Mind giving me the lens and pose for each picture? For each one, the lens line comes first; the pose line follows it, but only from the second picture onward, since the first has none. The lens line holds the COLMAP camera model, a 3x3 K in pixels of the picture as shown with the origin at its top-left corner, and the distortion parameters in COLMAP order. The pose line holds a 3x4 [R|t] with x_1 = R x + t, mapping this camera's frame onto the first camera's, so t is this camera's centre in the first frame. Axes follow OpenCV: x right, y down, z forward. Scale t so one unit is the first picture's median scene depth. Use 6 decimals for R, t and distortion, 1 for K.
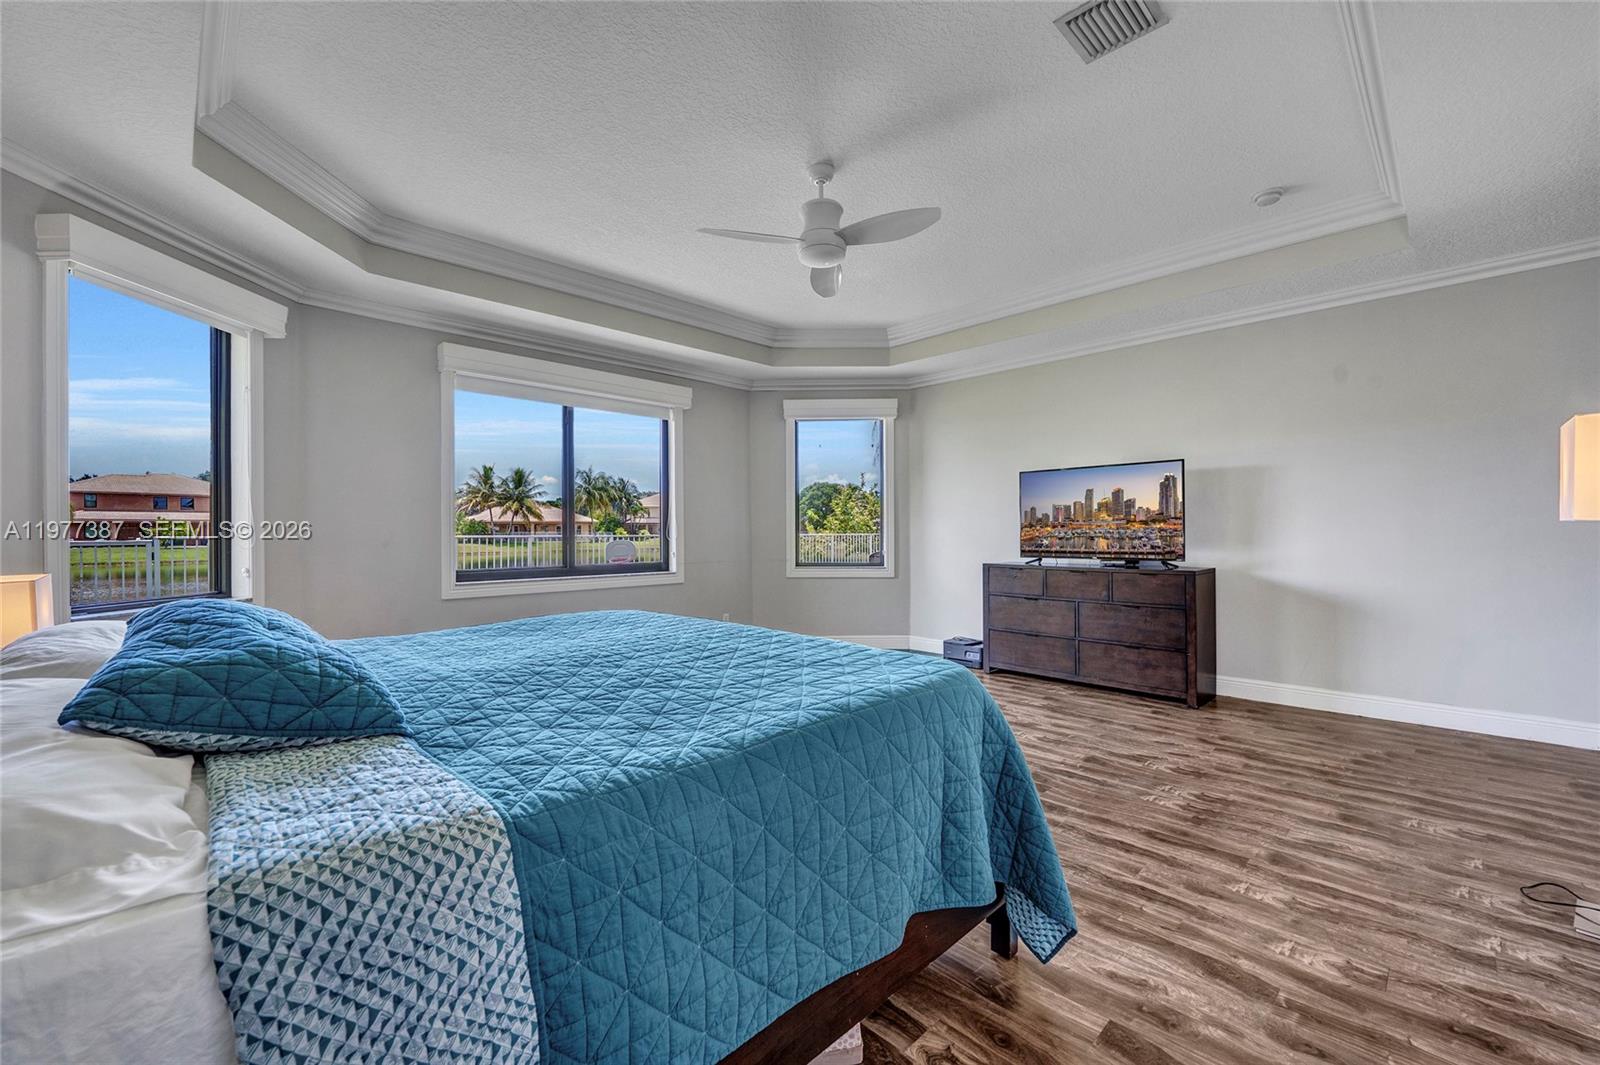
lens RADIAL K [[658.2, 0, 802.2], [0, 658.2, 536.5], [0, 0, 1]] dist [-0.001305, -0.000462]
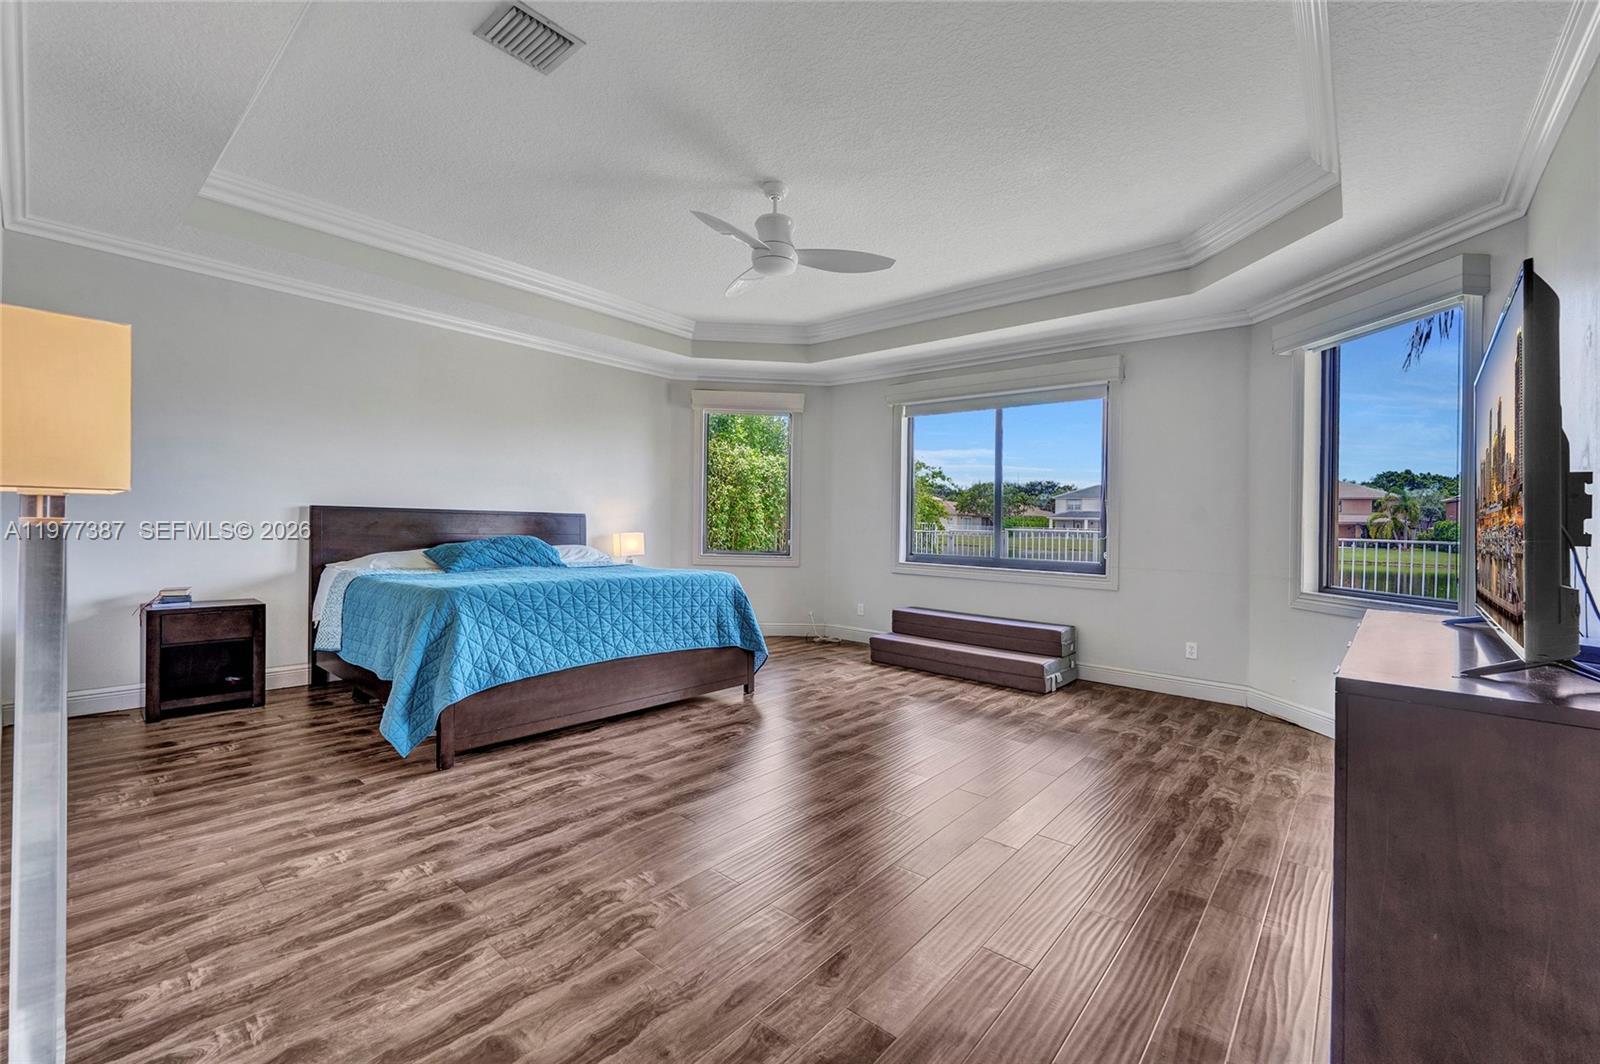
lens RADIAL K [[658.2, 0, 805.8], [0, 658.2, 532.1], [0, 0, 1]] dist [-0.001305, -0.000462]
pose [[0.081829, 0.018361, -0.996477, 1.846023], [-0.029894, 0.999426, 0.015960, -0.010324], [0.996198, 0.028483, 0.082330, 1.602913]]
